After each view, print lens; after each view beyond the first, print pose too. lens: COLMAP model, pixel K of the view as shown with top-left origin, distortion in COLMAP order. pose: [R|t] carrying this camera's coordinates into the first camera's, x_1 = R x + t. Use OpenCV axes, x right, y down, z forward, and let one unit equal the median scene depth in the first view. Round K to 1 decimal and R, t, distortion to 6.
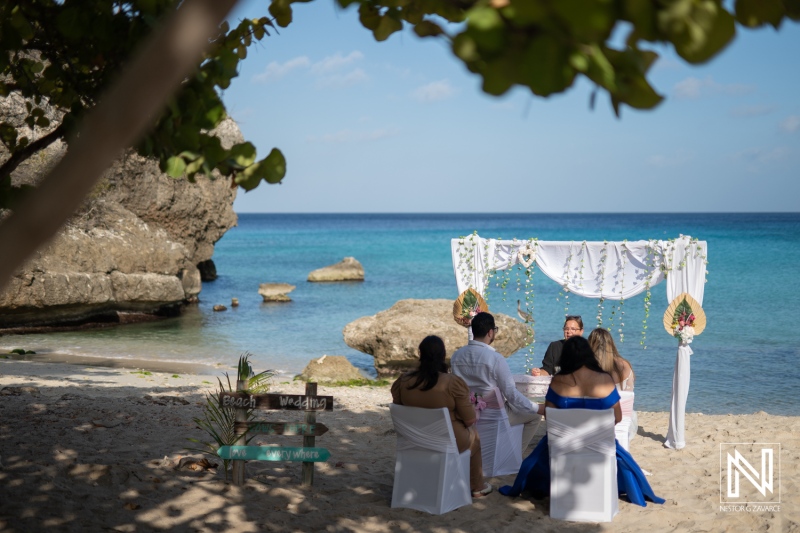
lens RADIAL K [[1138.9, 0, 403.0], [0, 1138.9, 280.5], [0, 0, 1]] dist [0.030495, 0.000000]
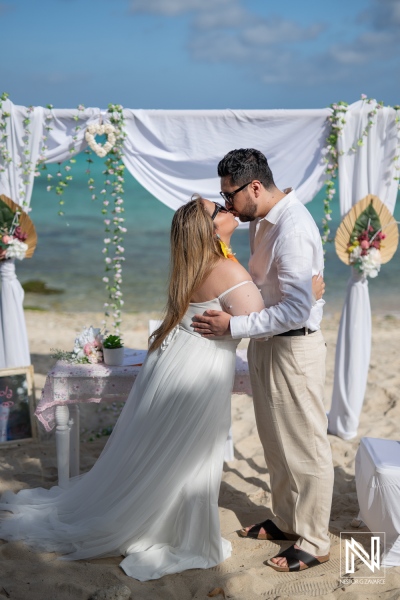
lens RADIAL K [[854.2, 0, 203.5], [0, 854.2, 294.2], [0, 0, 1]] dist [0.030495, 0.000000]
pose [[0.940999, -0.069827, 0.331126, 0.008769], [0.022513, 0.989230, 0.144630, -0.004193], [-0.337659, -0.128642, 0.932436, 0.570327]]
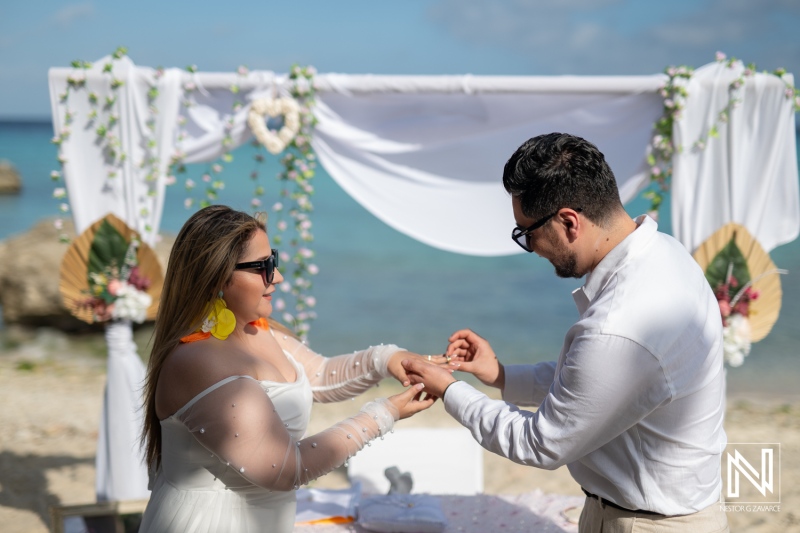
lens RADIAL K [[1138.9, 0, 419.3], [0, 1138.9, 250.8], [0, 0, 1]] dist [0.030495, 0.000000]
pose [[0.961446, -0.024496, 0.273900, 0.055506], [0.008517, 0.998199, 0.059376, -0.001965], [-0.274861, -0.054754, 0.959924, 0.656194]]
